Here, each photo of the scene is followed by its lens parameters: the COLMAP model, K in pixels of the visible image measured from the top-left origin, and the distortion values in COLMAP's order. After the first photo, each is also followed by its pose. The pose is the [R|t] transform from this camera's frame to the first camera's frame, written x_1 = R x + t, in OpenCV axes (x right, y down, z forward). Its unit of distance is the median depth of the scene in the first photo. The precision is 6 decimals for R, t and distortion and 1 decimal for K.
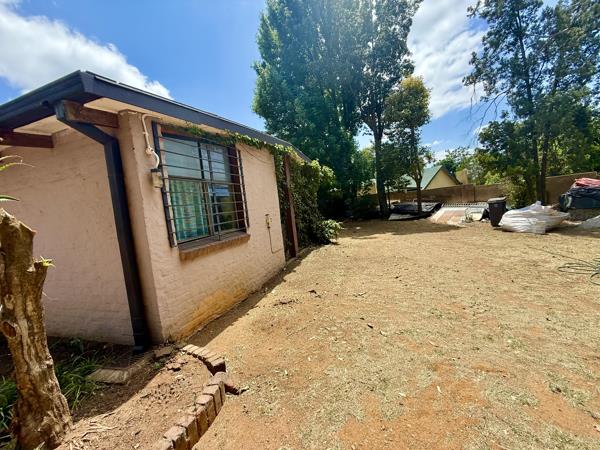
lens RADIAL K [[238.2, 0, 298.8], [0, 238.2, 225.1], [0, 0, 1]] dist [-0.001971, 0.000044]
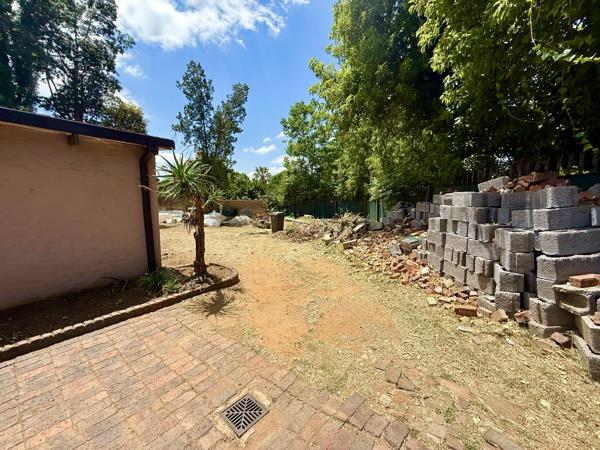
lens RADIAL K [[238.2, 0, 298.8], [0, 238.2, 225.1], [0, 0, 1]] dist [-0.001971, 0.000044]
pose [[0.289500, -0.003723, 0.957171, -0.564665], [0.041689, 0.999093, -0.008723, 0.055559], [-0.956270, 0.042428, 0.289392, -0.173871]]
